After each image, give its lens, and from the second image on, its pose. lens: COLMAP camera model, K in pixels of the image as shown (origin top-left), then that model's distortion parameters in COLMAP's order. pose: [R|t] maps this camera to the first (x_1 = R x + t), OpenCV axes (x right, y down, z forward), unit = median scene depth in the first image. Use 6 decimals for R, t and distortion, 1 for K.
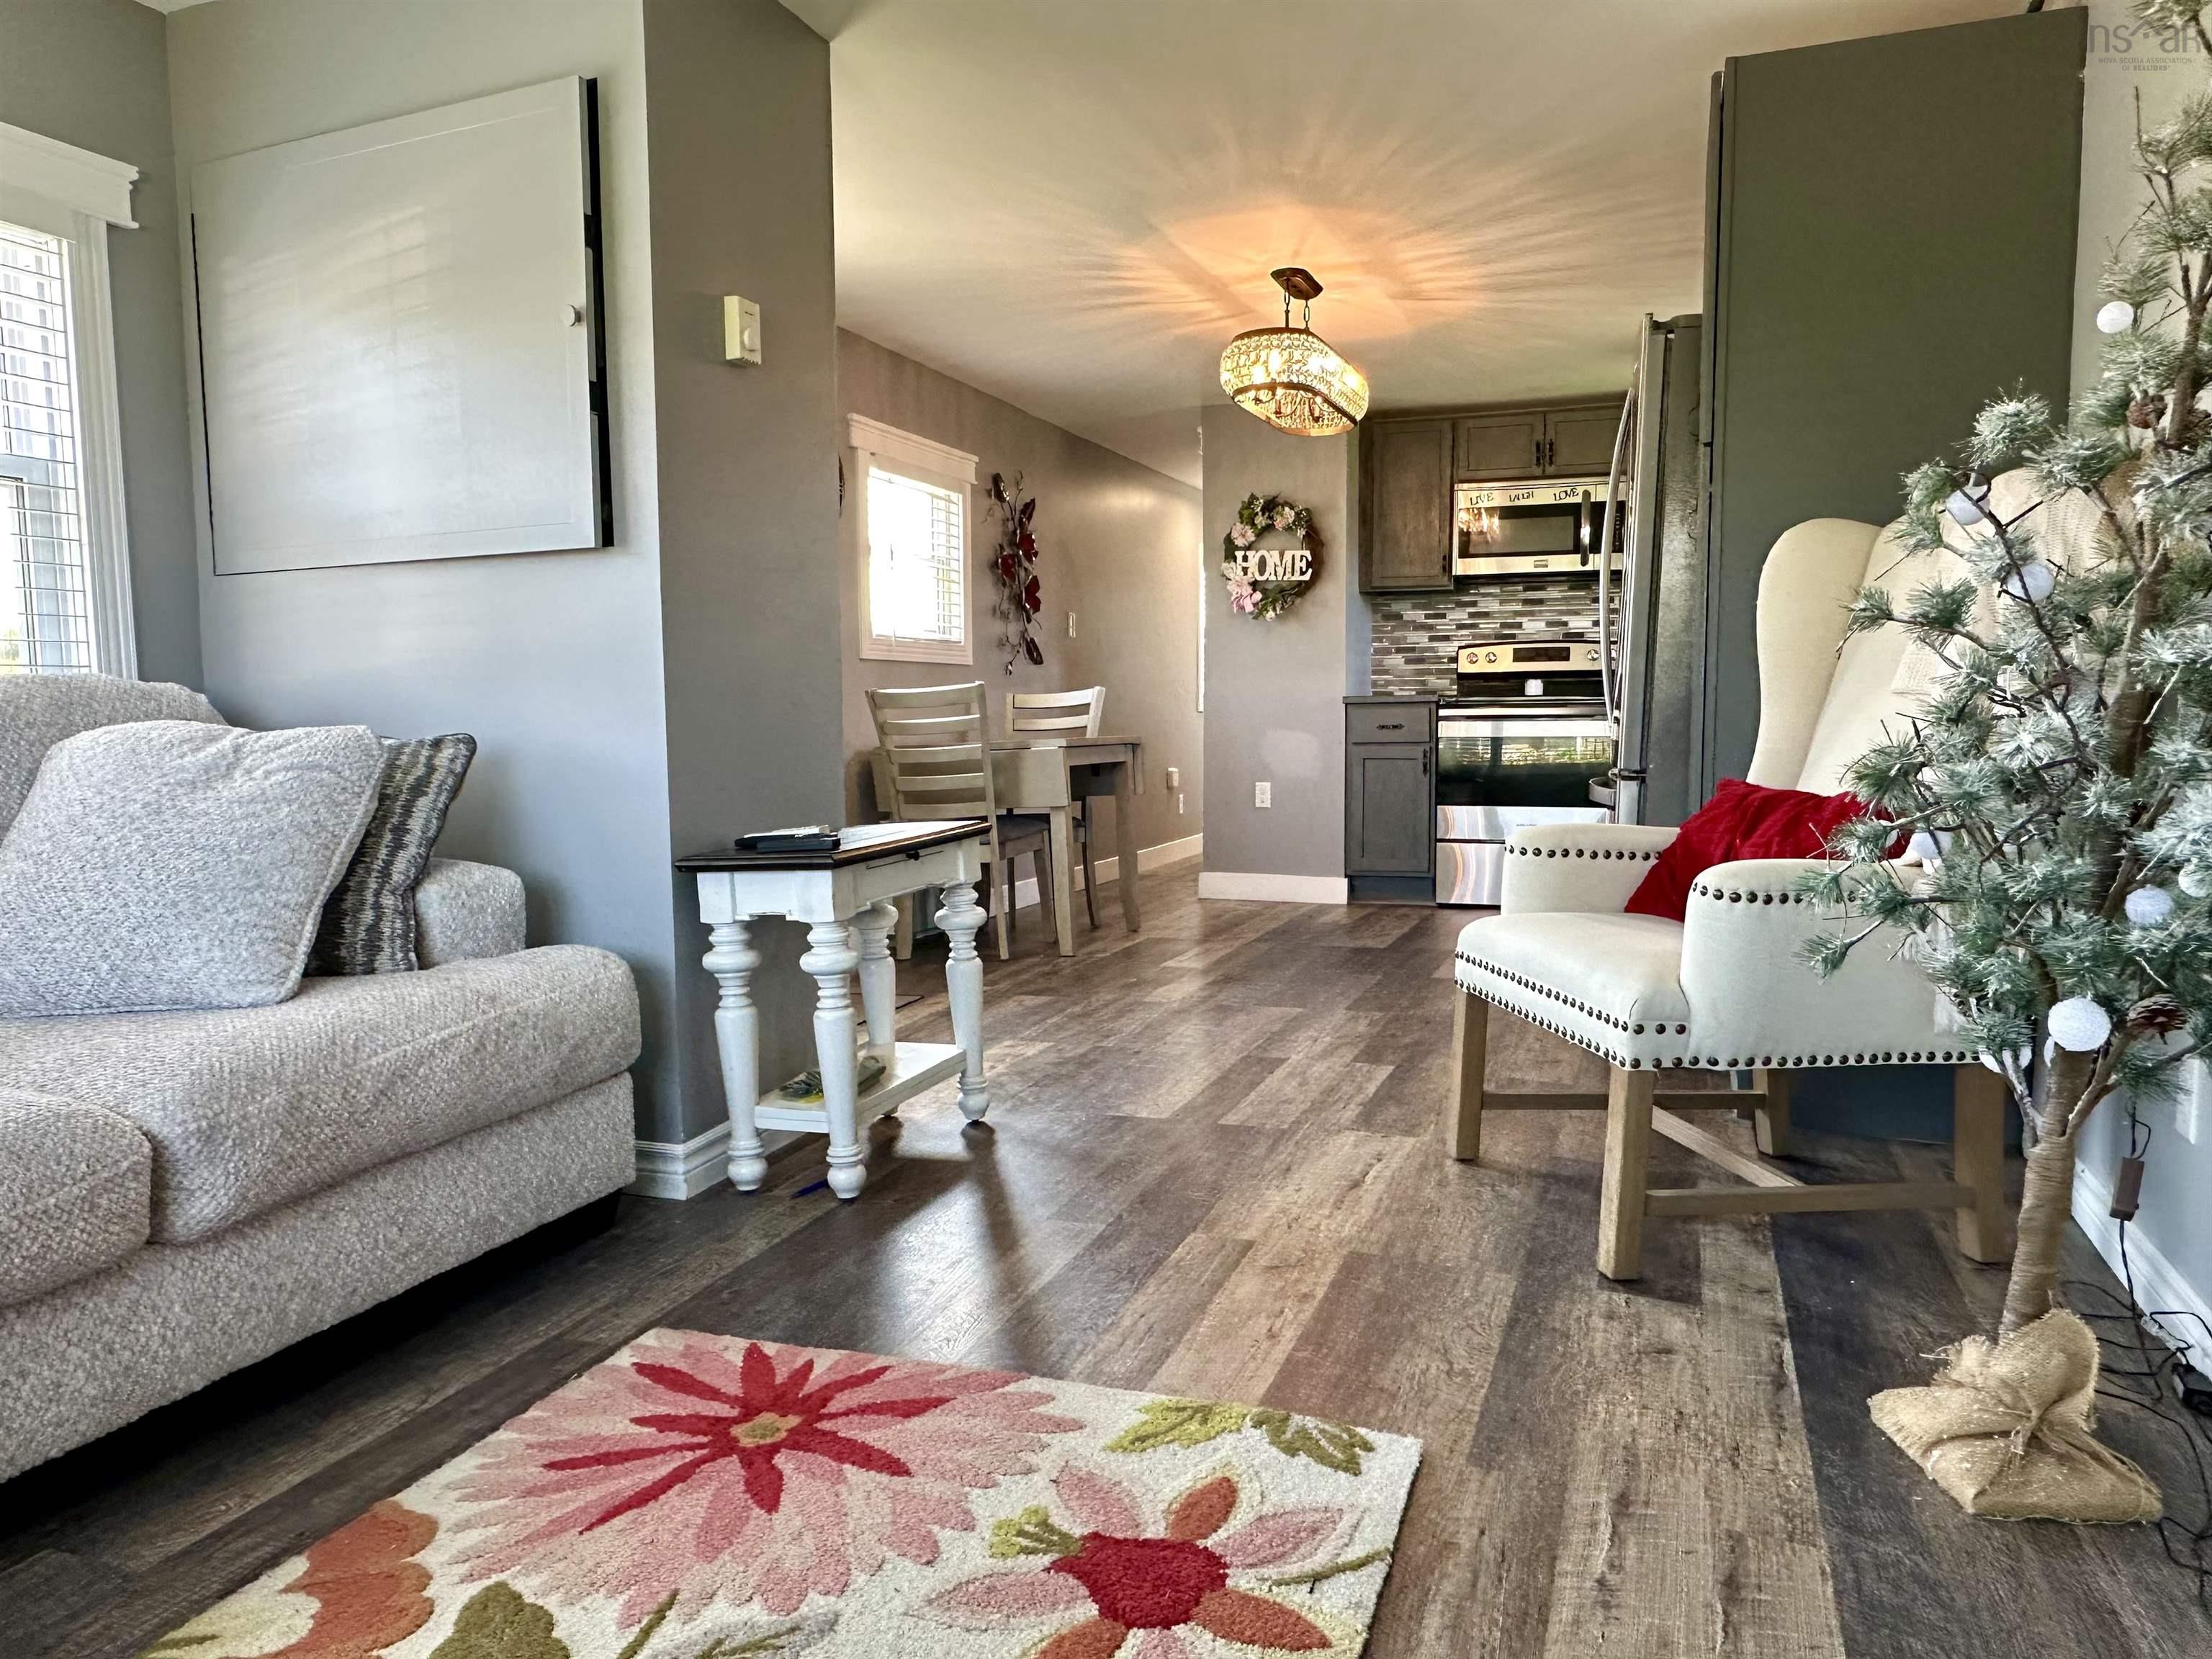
lens RADIAL K [[1498.6, 0, 1094.2], [0, 1498.6, 843.3], [0, 0, 1]] dist [-0.001325, -0.000335]
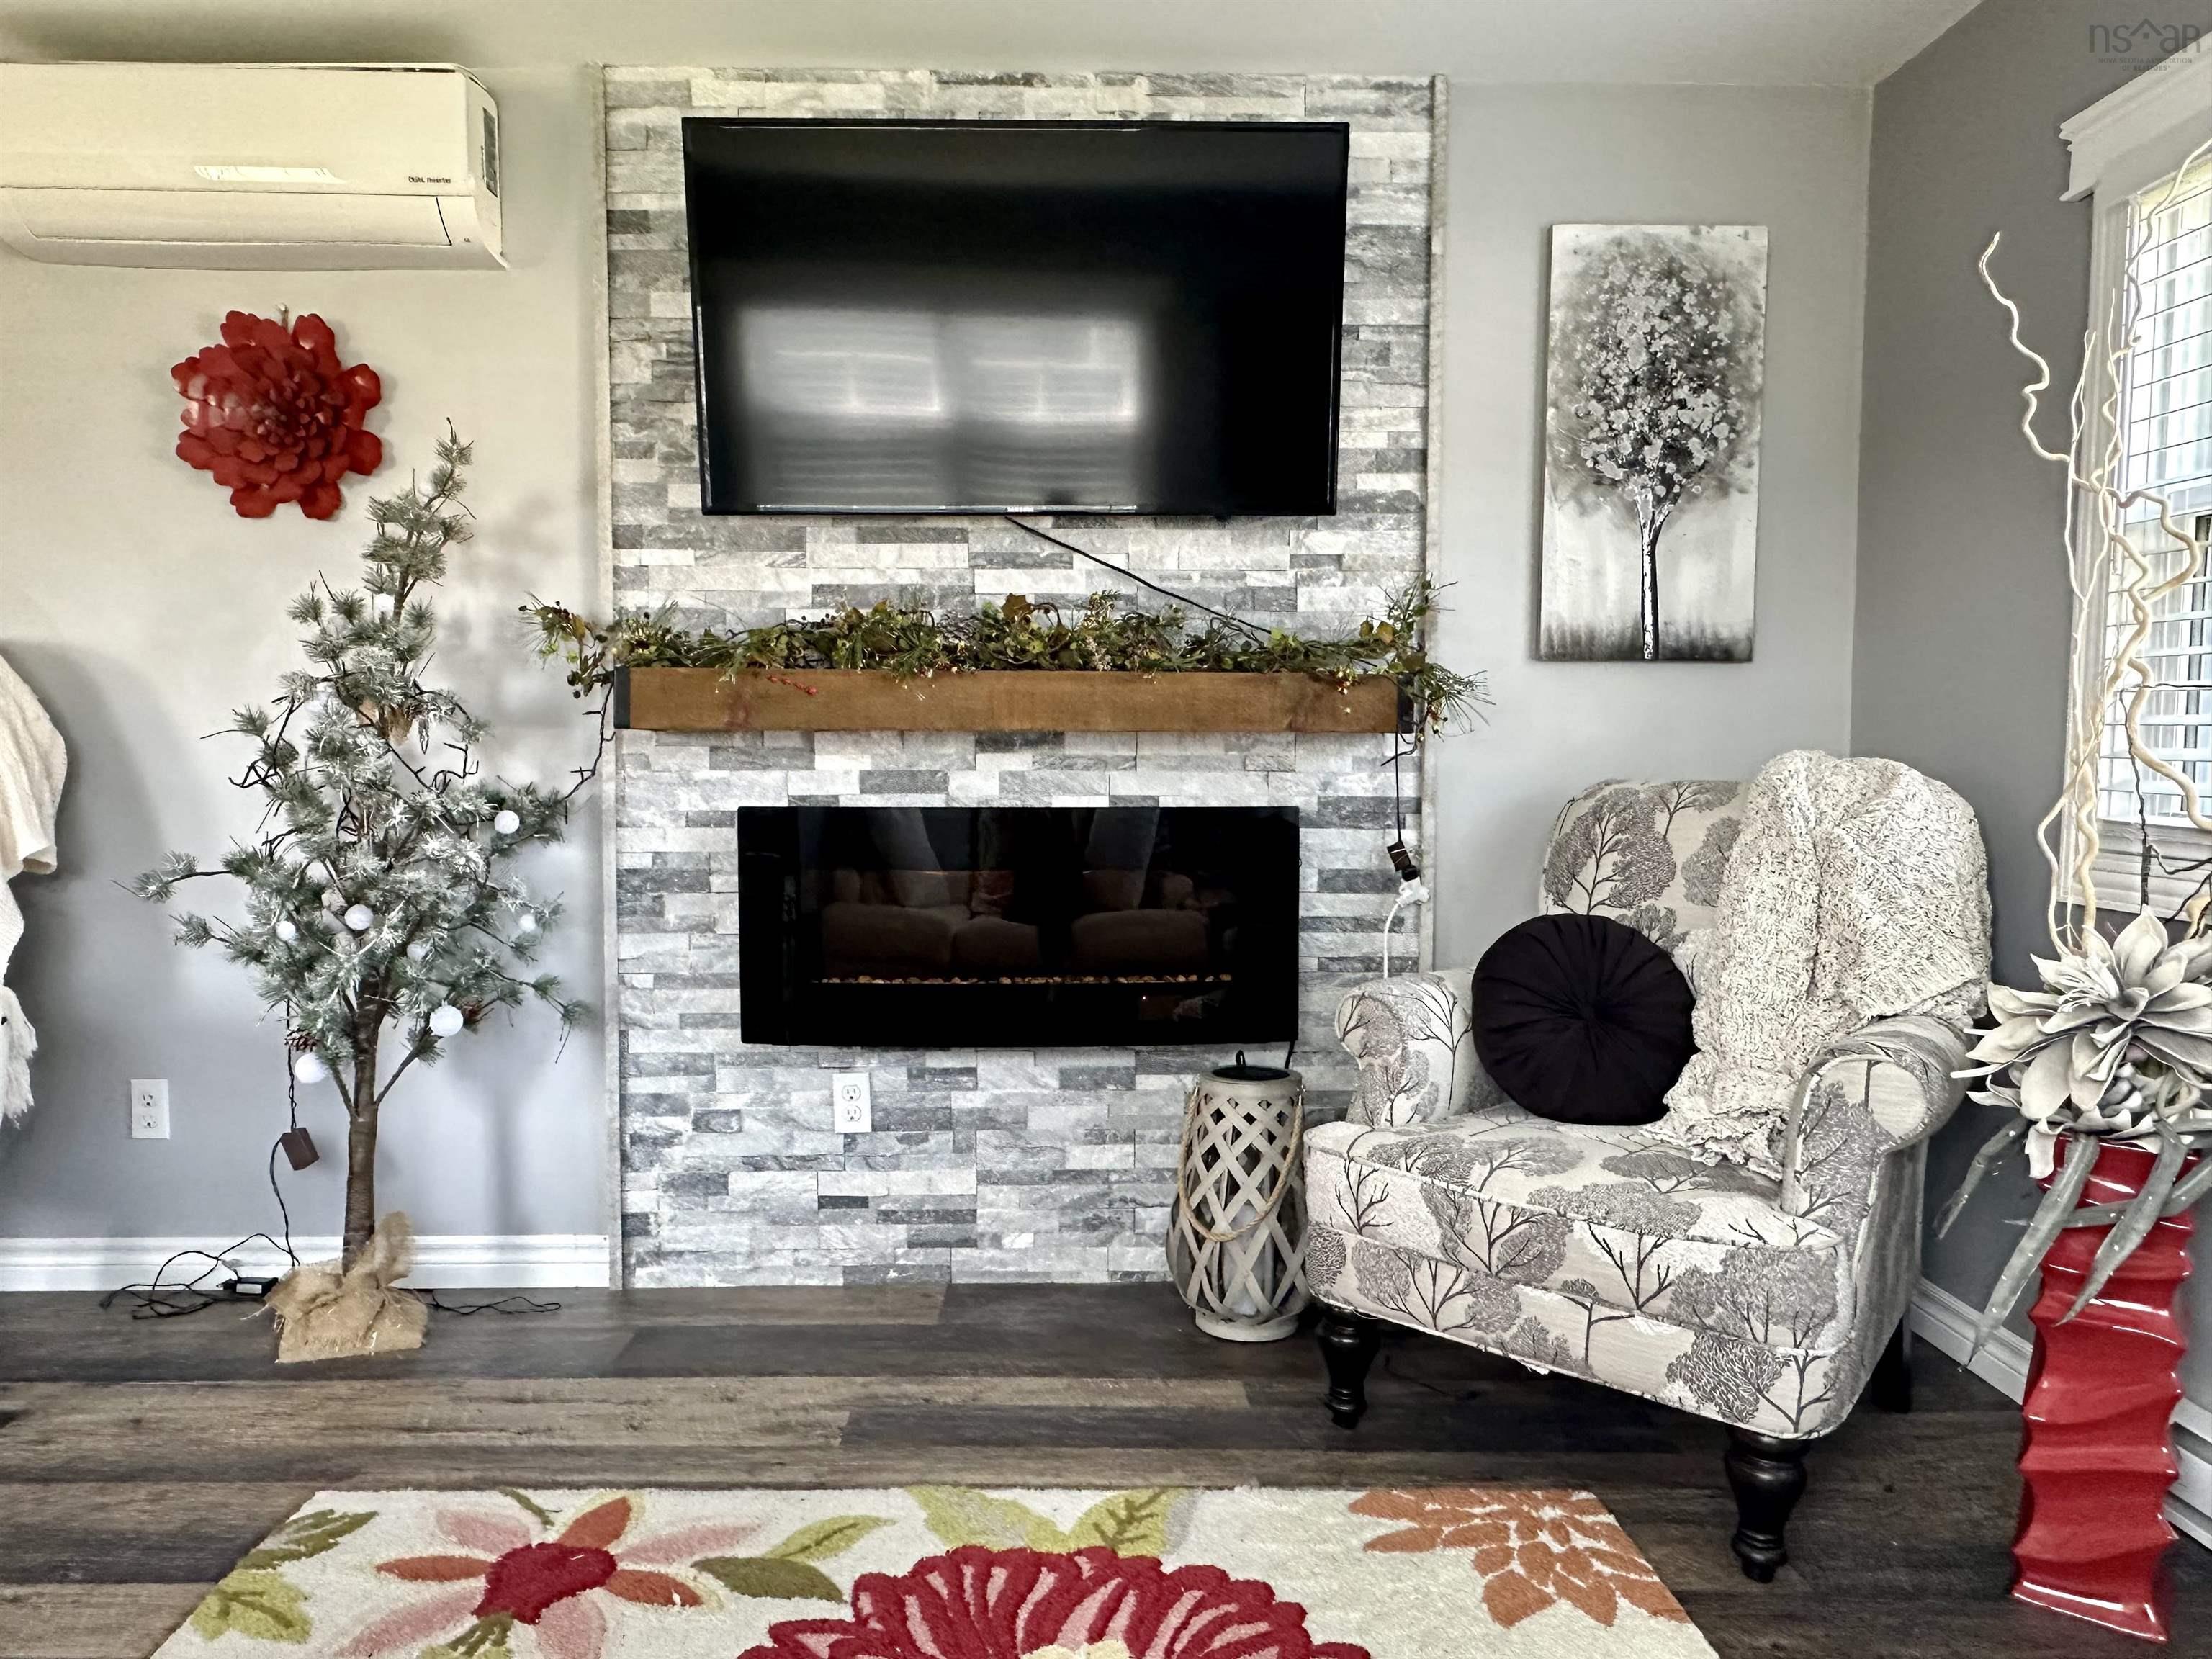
lens RADIAL K [[1498.6, 0, 1094.2], [0, 1498.6, 843.3], [0, 0, 1]] dist [-0.001325, -0.000335]
pose [[-0.392275, -0.045606, 0.918717, -0.443693], [0.081662, 0.993100, 0.084167, -0.061177], [-0.916216, 0.108041, -0.385844, 0.358119]]
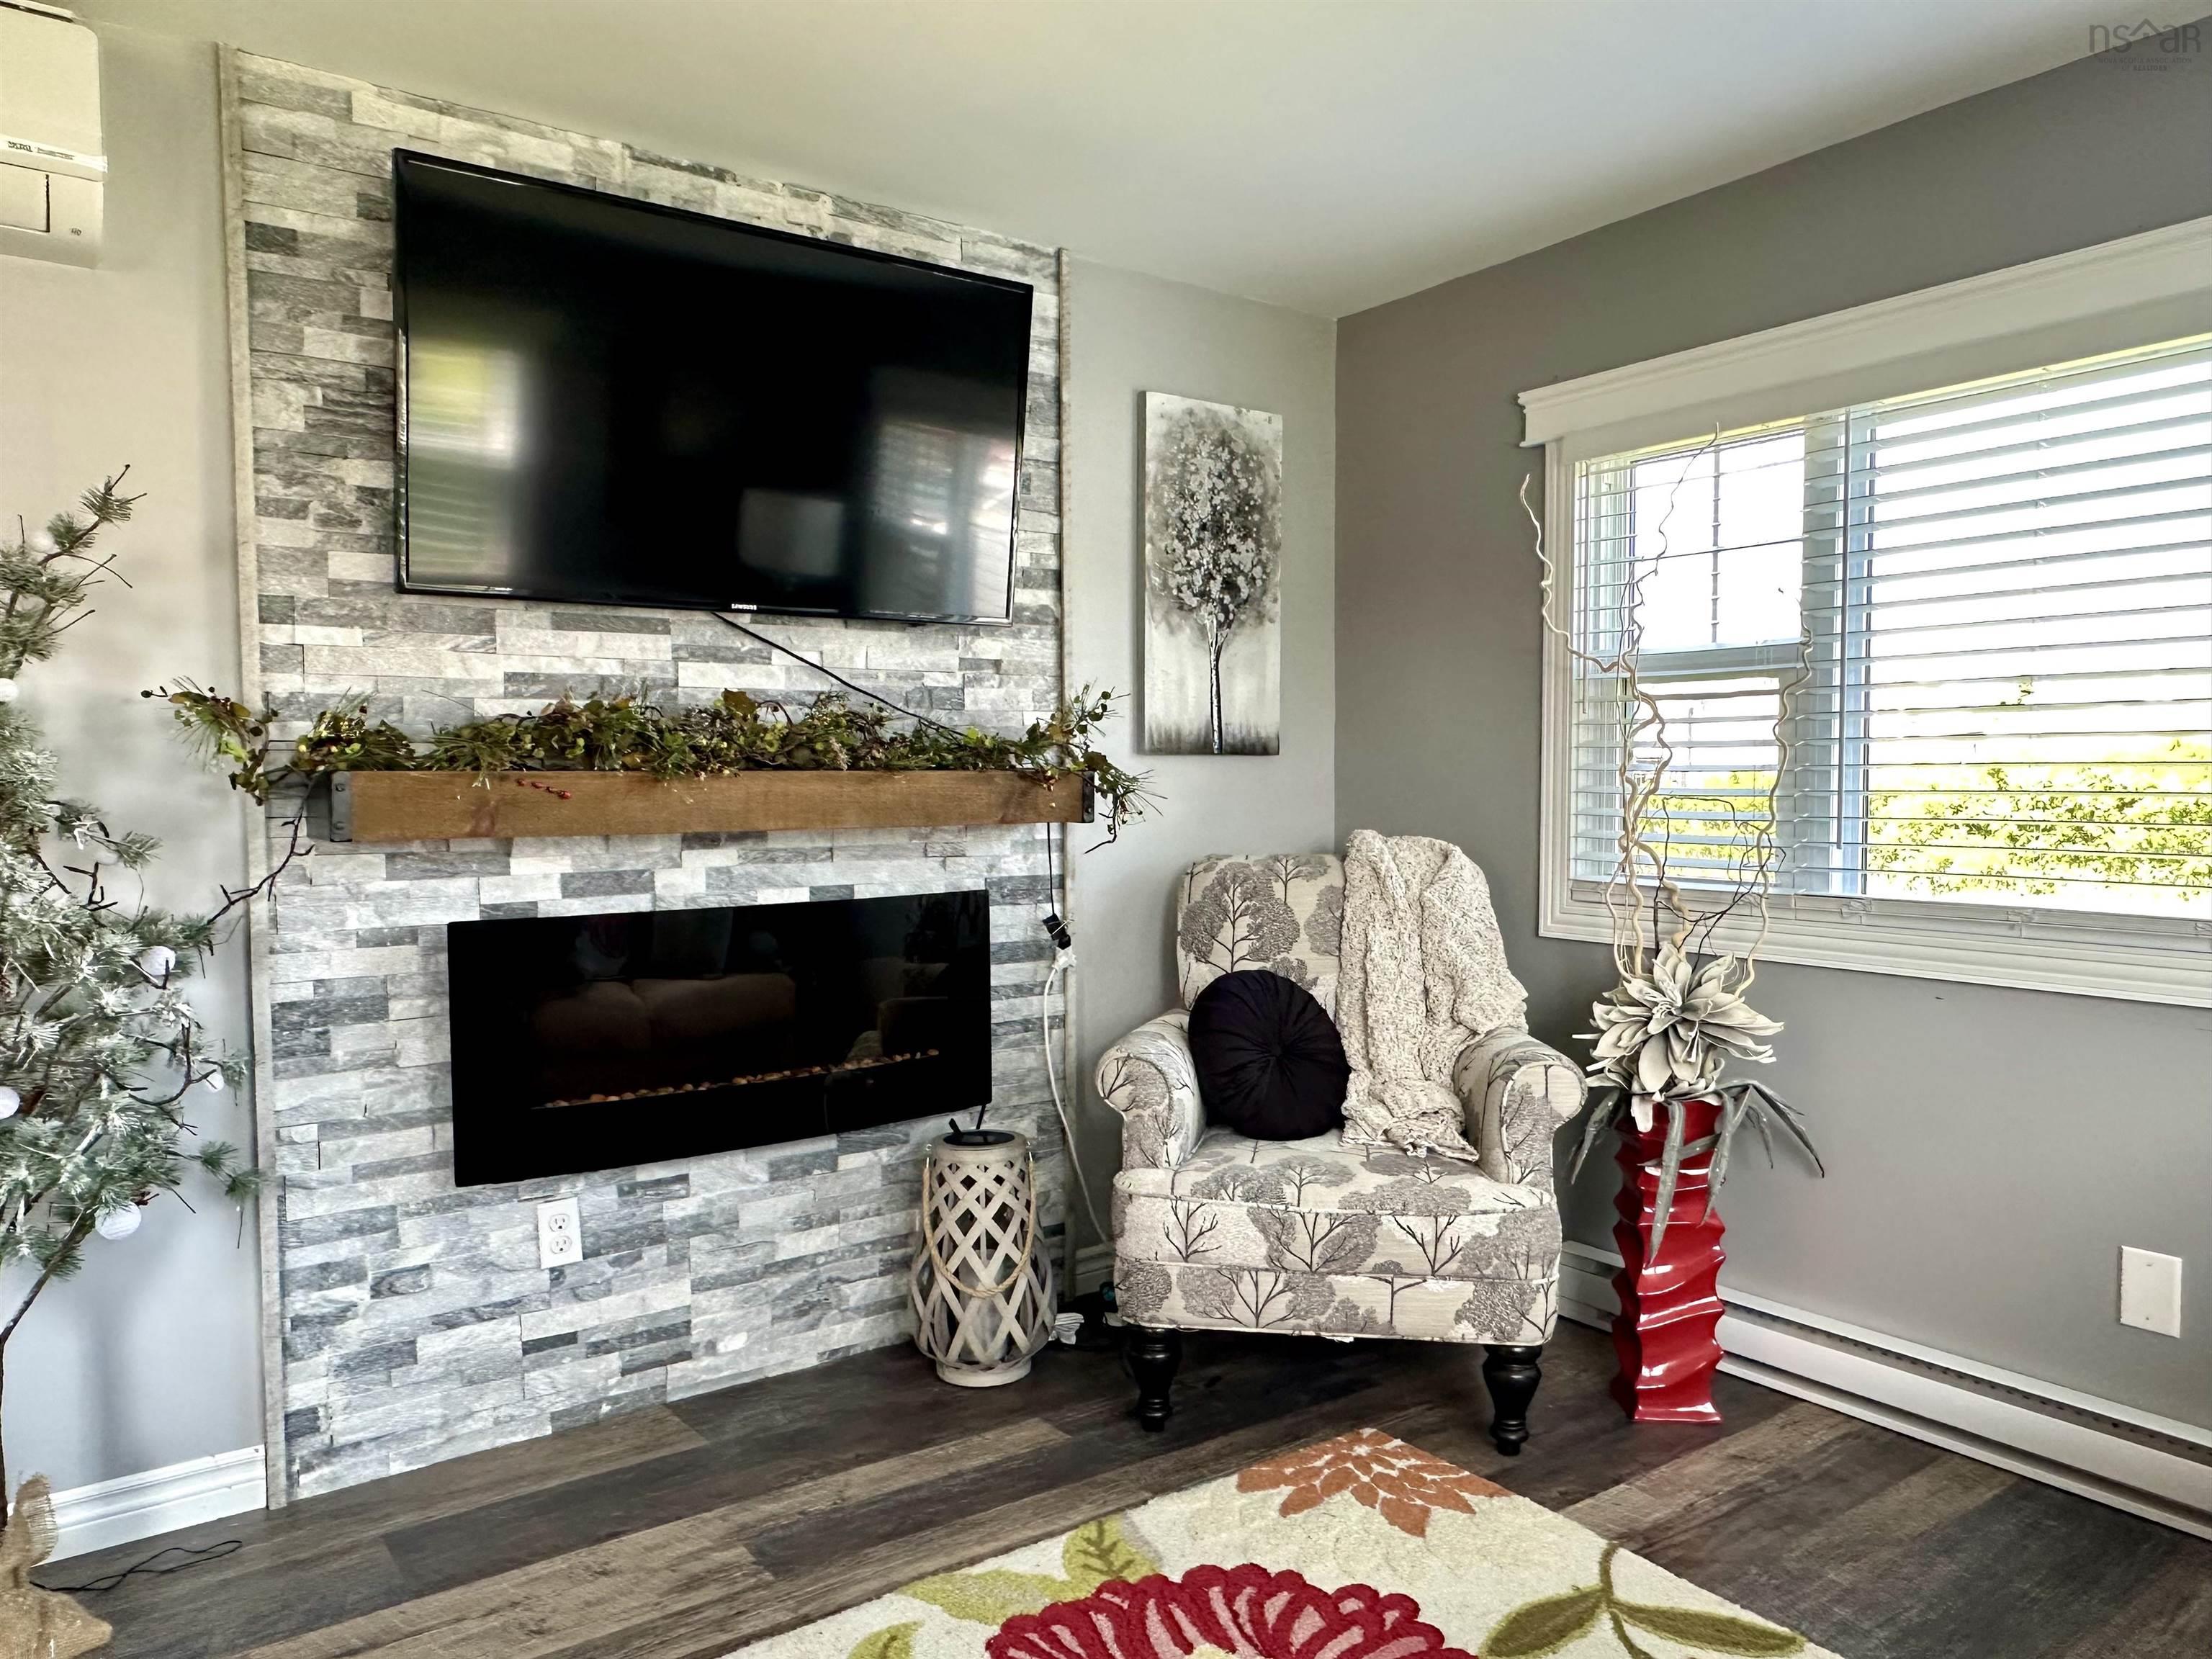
lens RADIAL K [[1498.6, 0, 1094.2], [0, 1498.6, 843.3], [0, 0, 1]] dist [-0.001325, -0.000335]
pose [[-0.843177, -0.008901, 0.537563, -0.300032], [0.061837, 0.991622, 0.113412, -0.117448], [-0.534069, 0.128868, -0.835562, 0.603079]]
